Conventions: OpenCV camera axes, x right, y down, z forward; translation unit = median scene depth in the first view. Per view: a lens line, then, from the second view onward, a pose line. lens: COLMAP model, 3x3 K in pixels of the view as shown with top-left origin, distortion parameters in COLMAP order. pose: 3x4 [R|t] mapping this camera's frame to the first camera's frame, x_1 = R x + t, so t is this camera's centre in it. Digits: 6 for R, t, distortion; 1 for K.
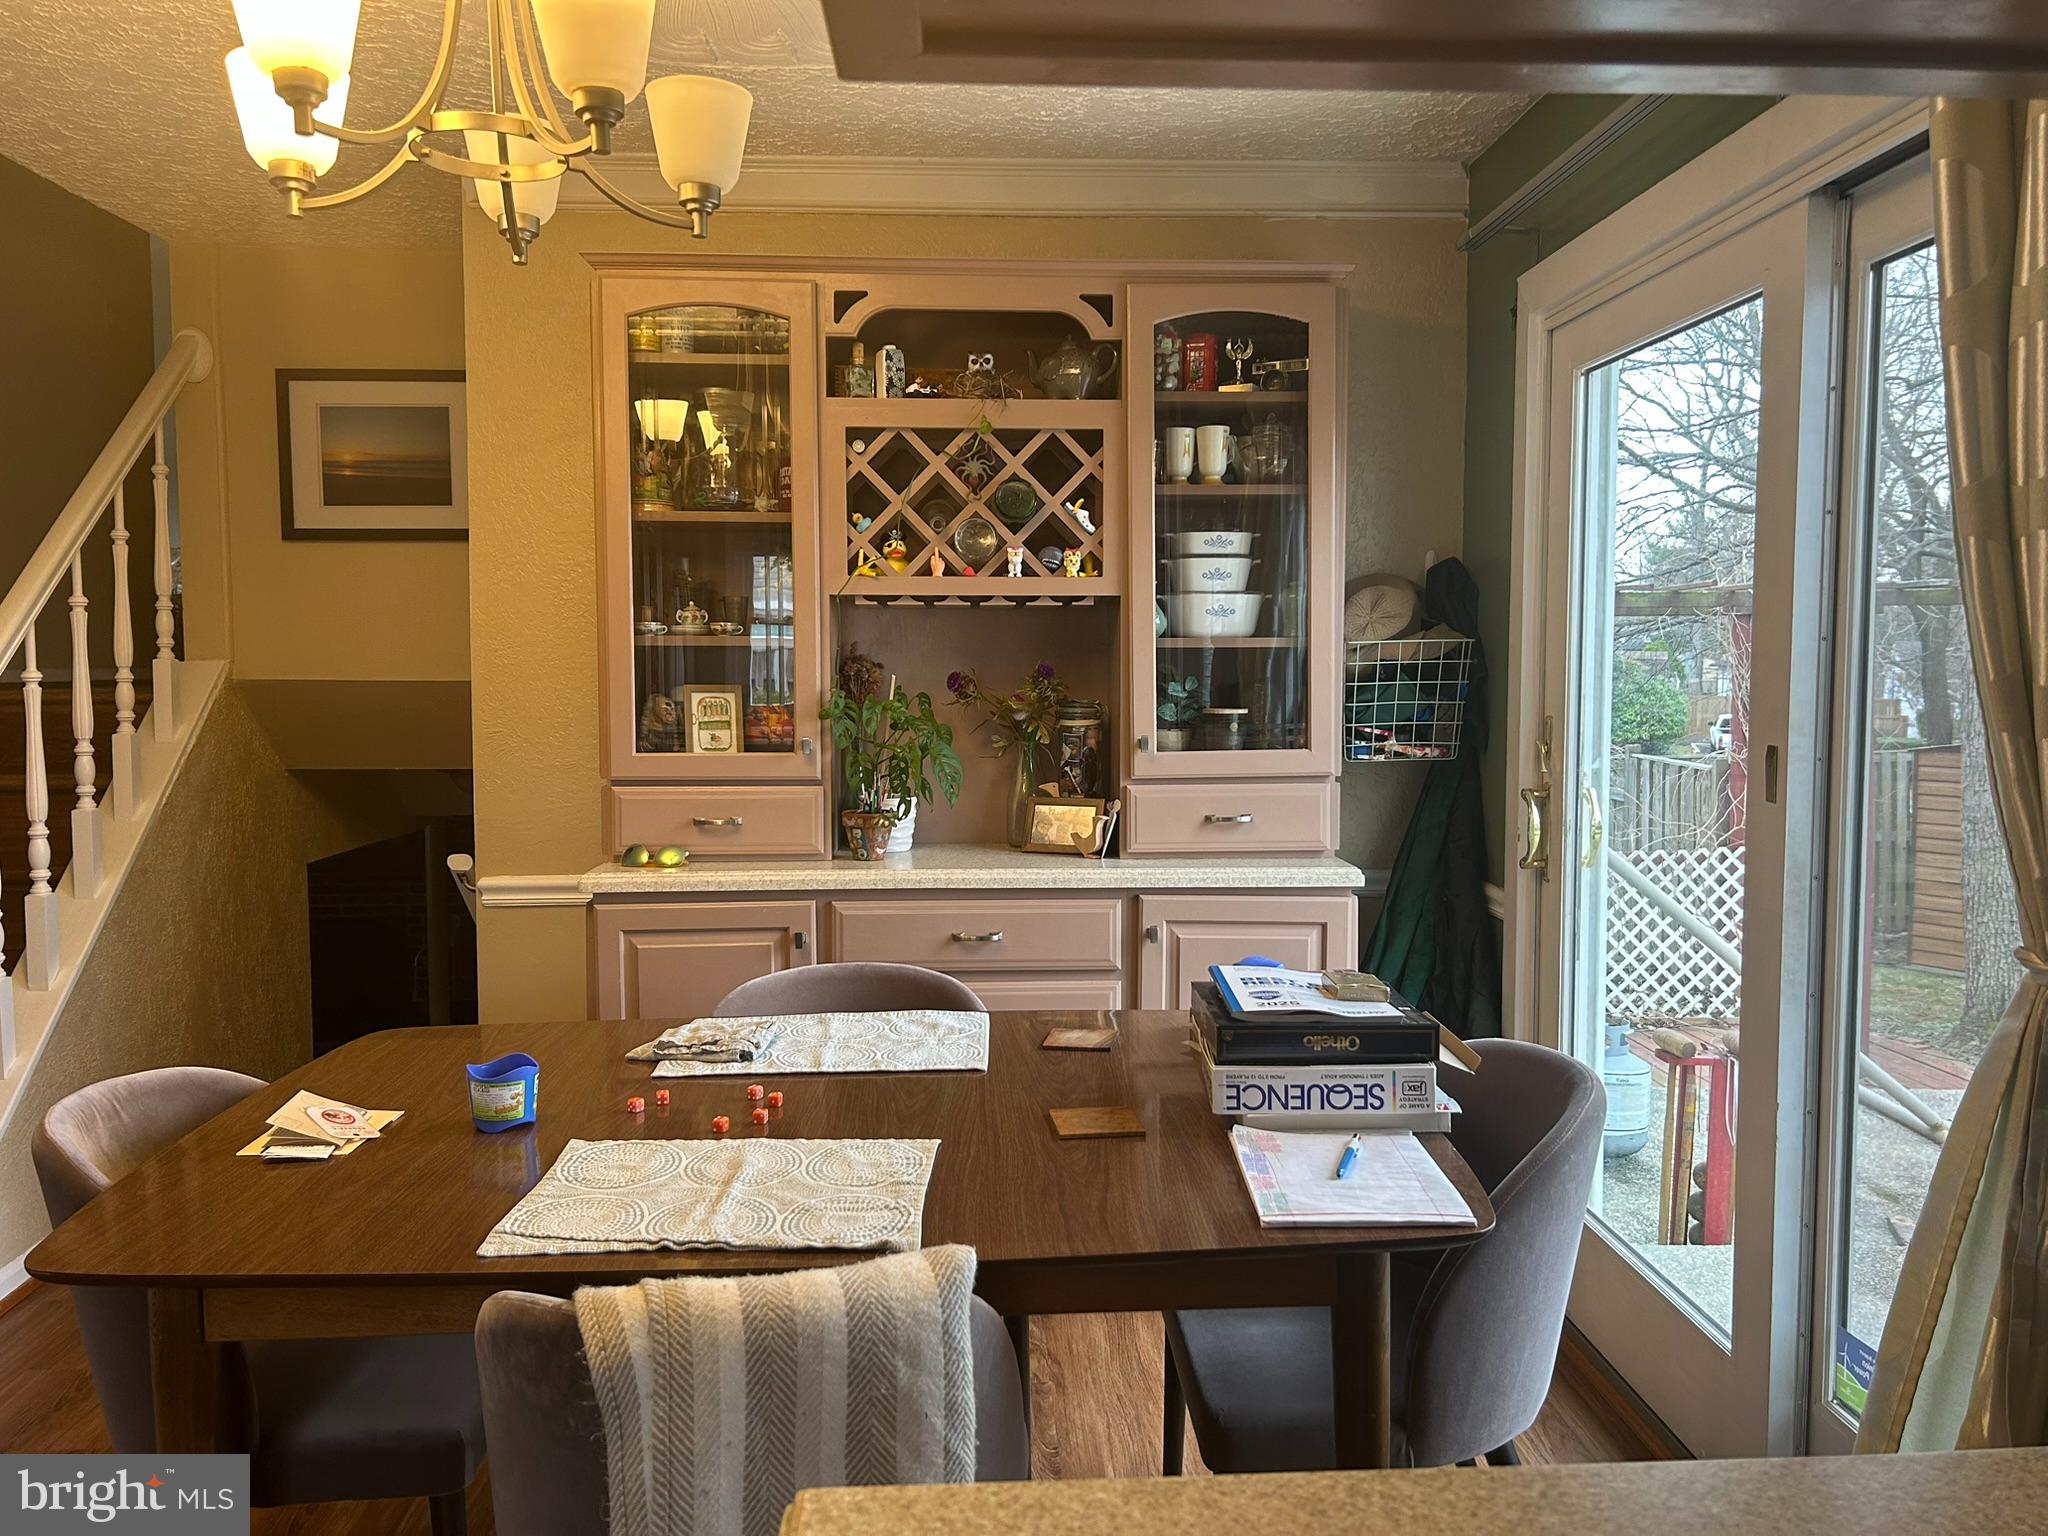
lens RADIAL K [[1538.1, 0, 1027.1], [0, 1538.1, 761.8], [0, 0, 1]] dist [0.047603, -0.057117]
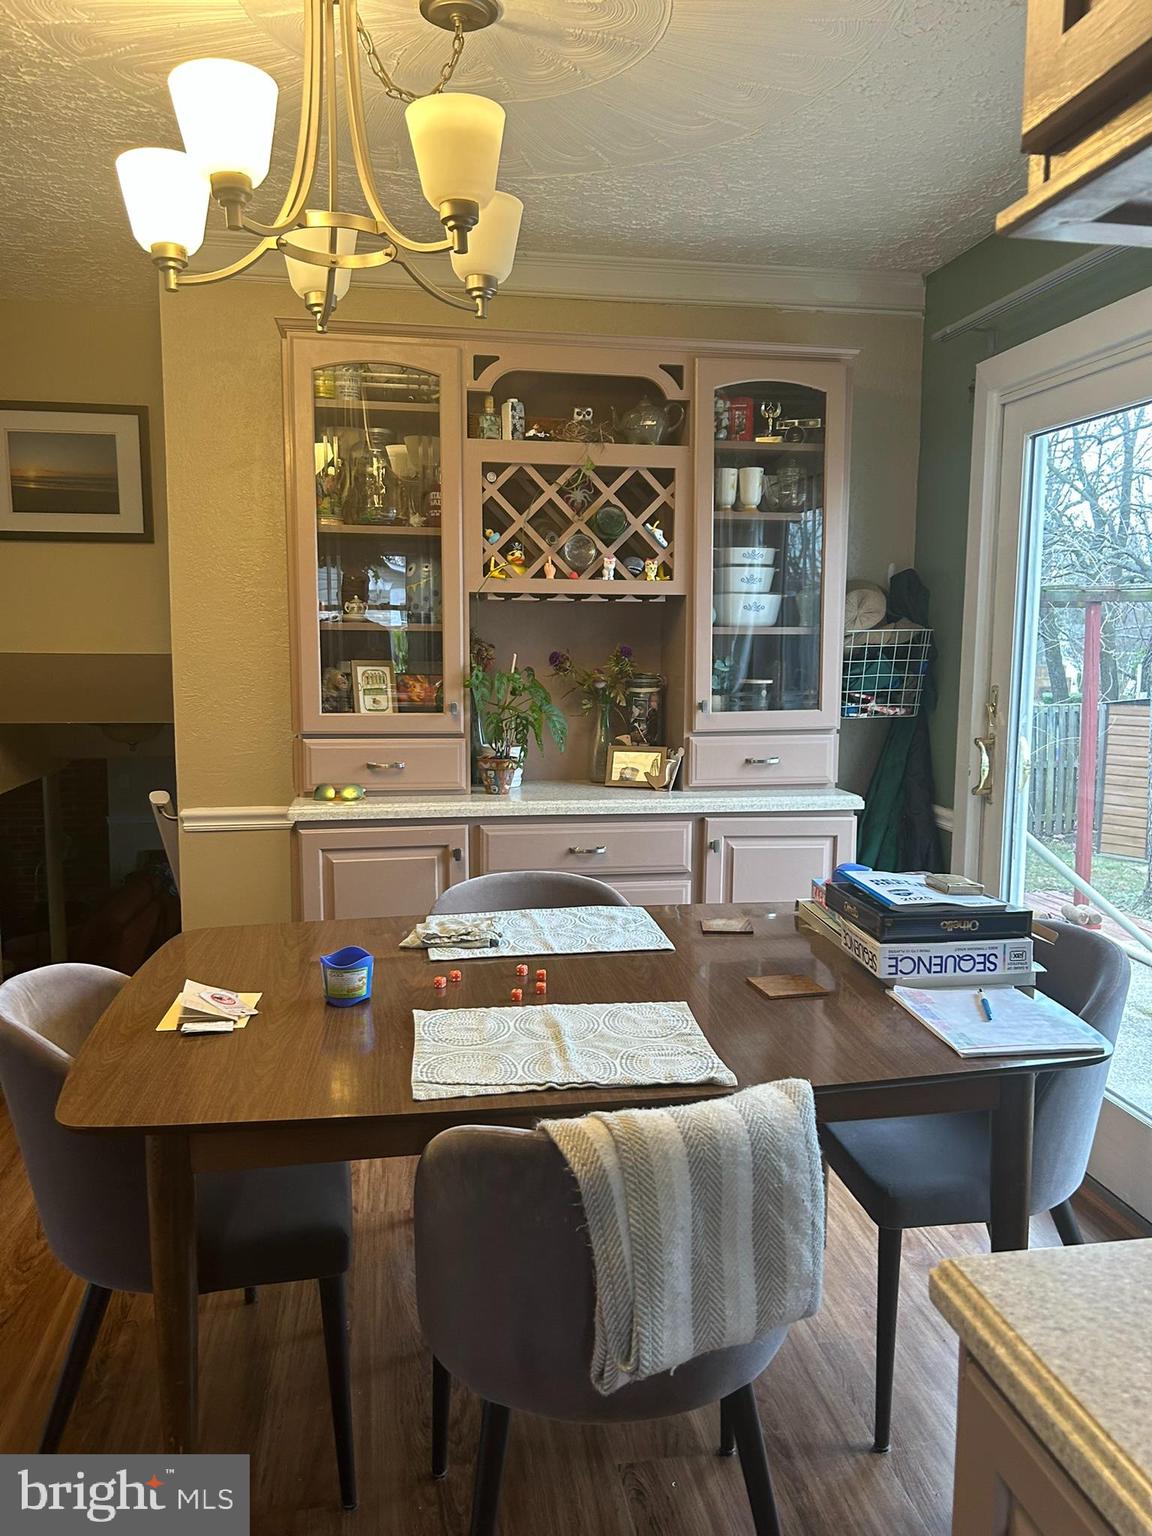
lens RADIAL K [[1153.6, 0, 583.9], [0, 1153.6, 779.4], [0, 0, 1]] dist [0.047603, -0.057117]
pose [[0.992421, -0.008429, 0.122592, -0.153198], [0.001115, 0.998222, 0.059603, -0.007604], [-0.122876, -0.059014, 0.990666, 0.004172]]
